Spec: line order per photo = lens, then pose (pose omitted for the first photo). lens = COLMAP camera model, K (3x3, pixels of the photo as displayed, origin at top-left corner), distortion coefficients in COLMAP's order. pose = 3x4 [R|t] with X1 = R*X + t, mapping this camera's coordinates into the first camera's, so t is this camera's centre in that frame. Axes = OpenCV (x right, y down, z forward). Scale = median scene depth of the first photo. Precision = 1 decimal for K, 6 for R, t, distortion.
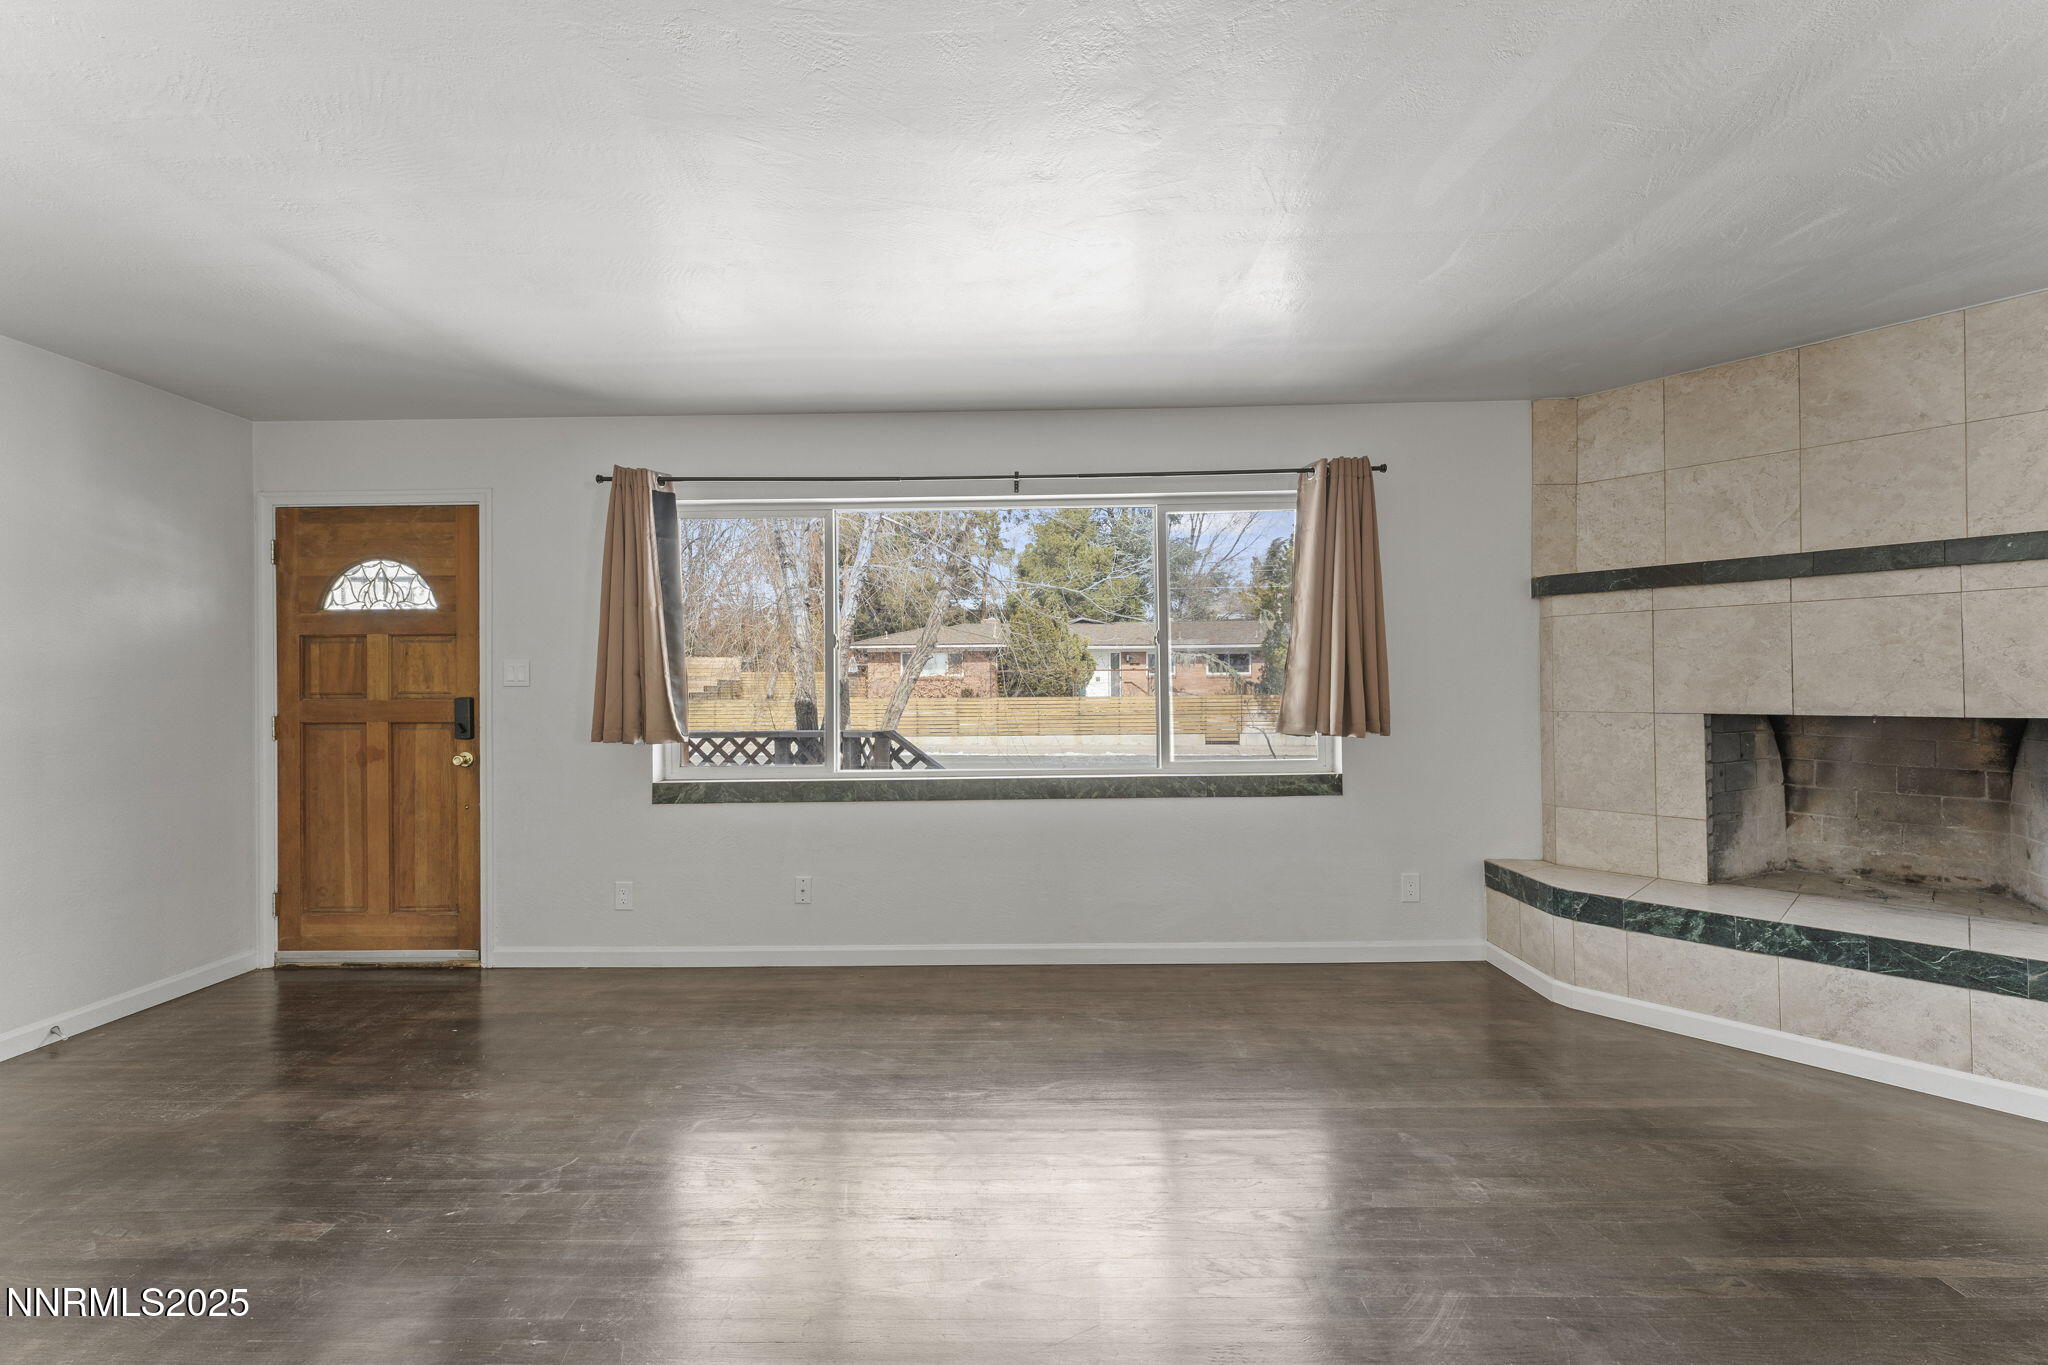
lens RADIAL K [[856.4, 0, 1019.3], [0, 856.4, 669.4], [0, 0, 1]] dist [0.002107, -0.000123]
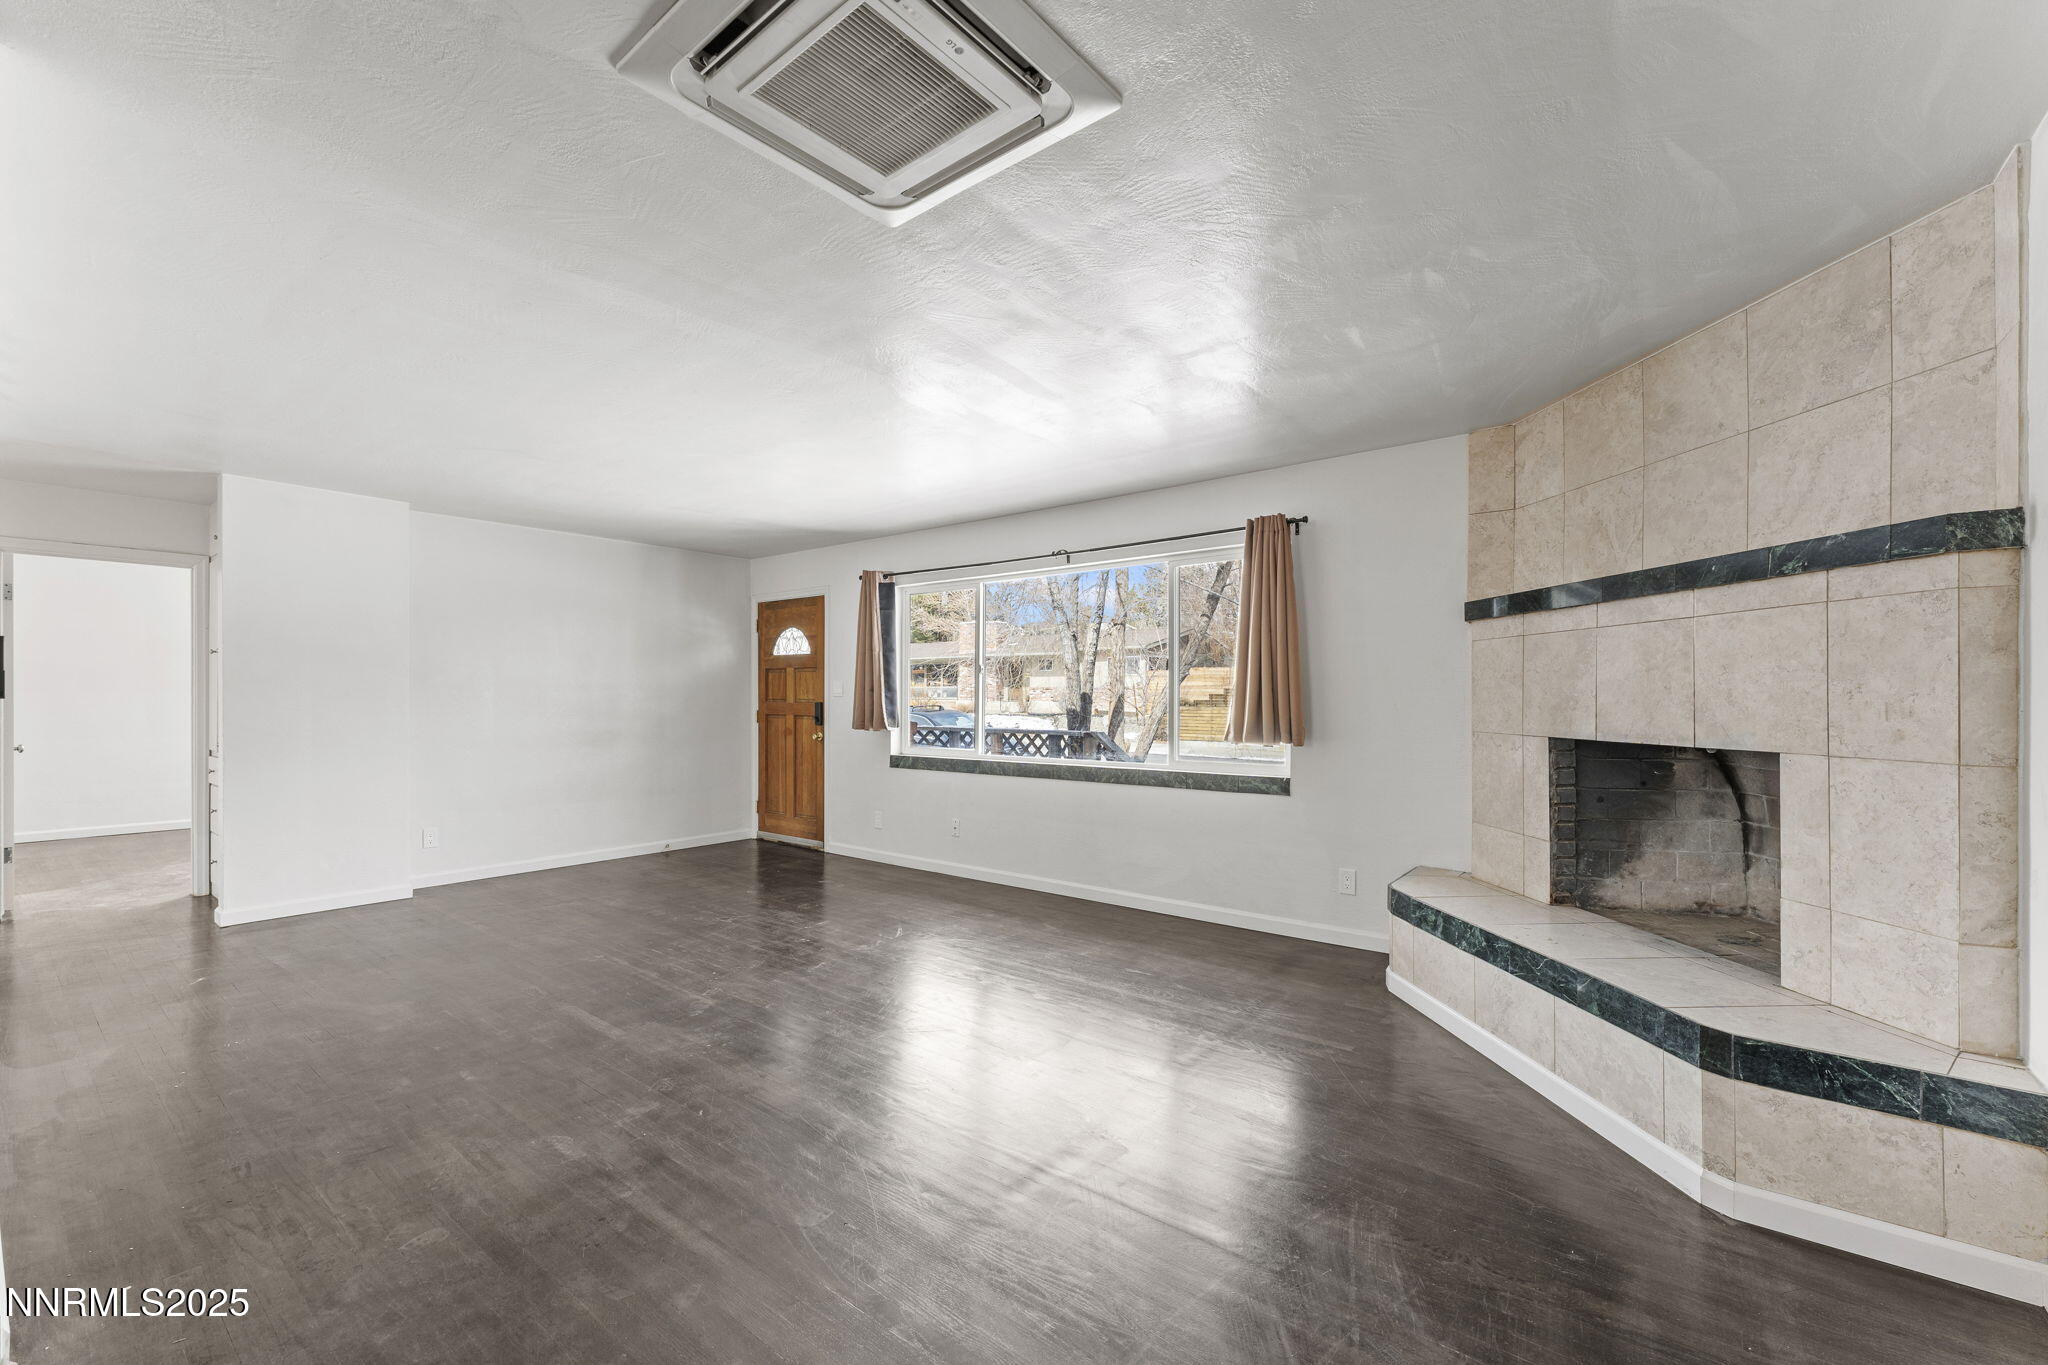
lens RADIAL K [[856.4, 0, 1008.7], [0, 856.4, 686.5], [0, 0, 1]] dist [0.002107, -0.000123]
pose [[0.782605, 0.003969, -0.622506, 0.823701], [0.003014, 0.999944, 0.010164, -0.018464], [0.622511, -0.009831, 0.782549, -0.172691]]
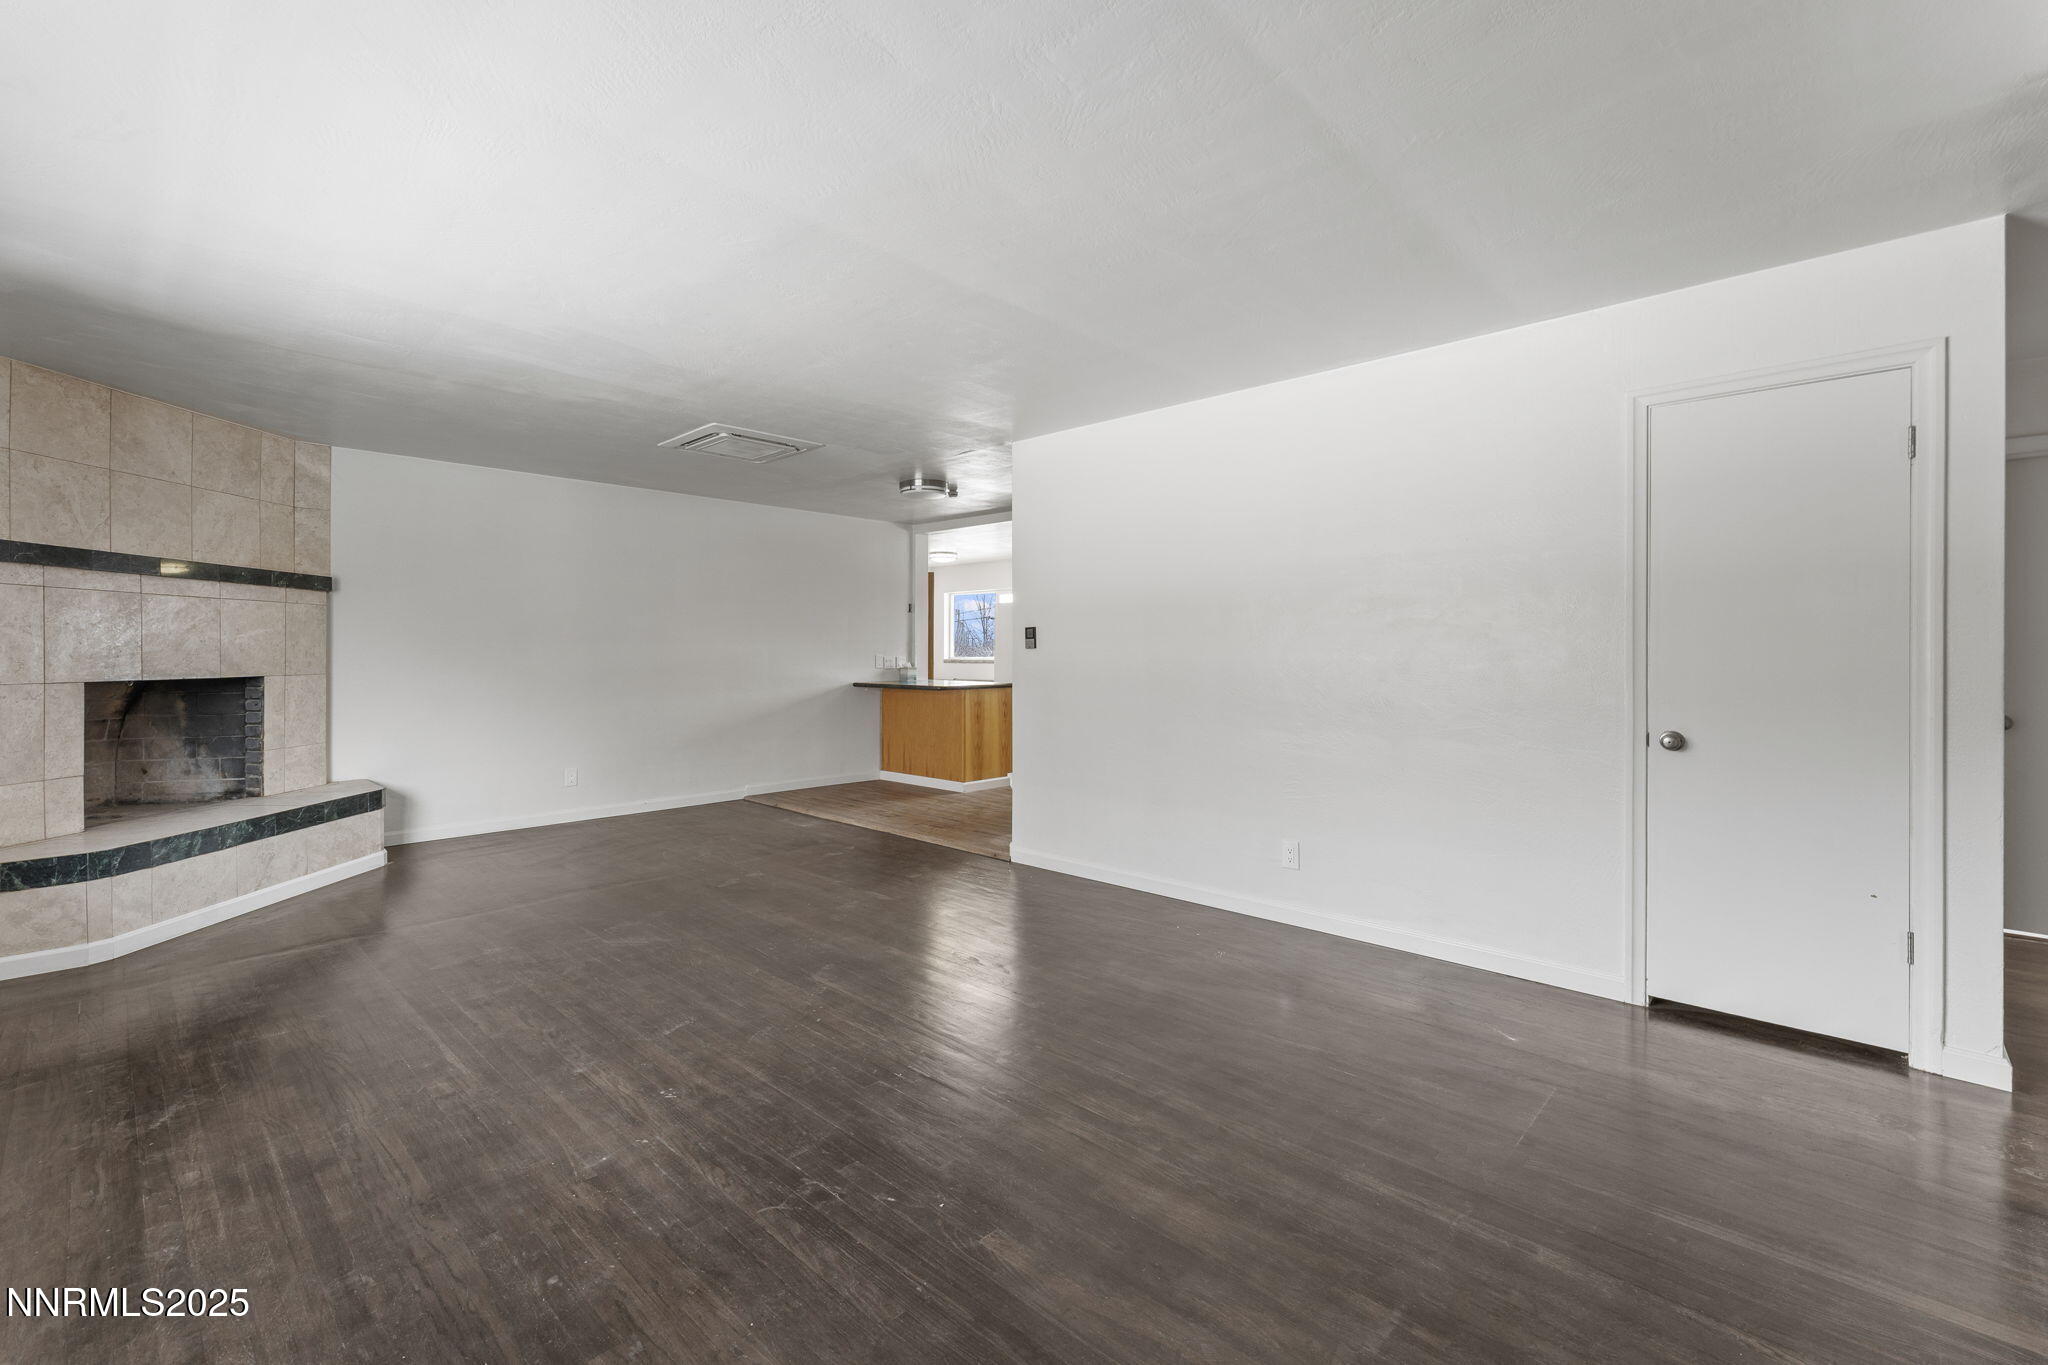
lens RADIAL K [[856.4, 0, 996.3], [0, 856.4, 655.8], [0, 0, 1]] dist [0.002107, -0.000123]
pose [[-0.737164, 0.004761, 0.675697, -0.770435], [-0.009163, 0.999813, -0.017042, 0.021544], [-0.675651, -0.018754, -0.736983, 0.900763]]
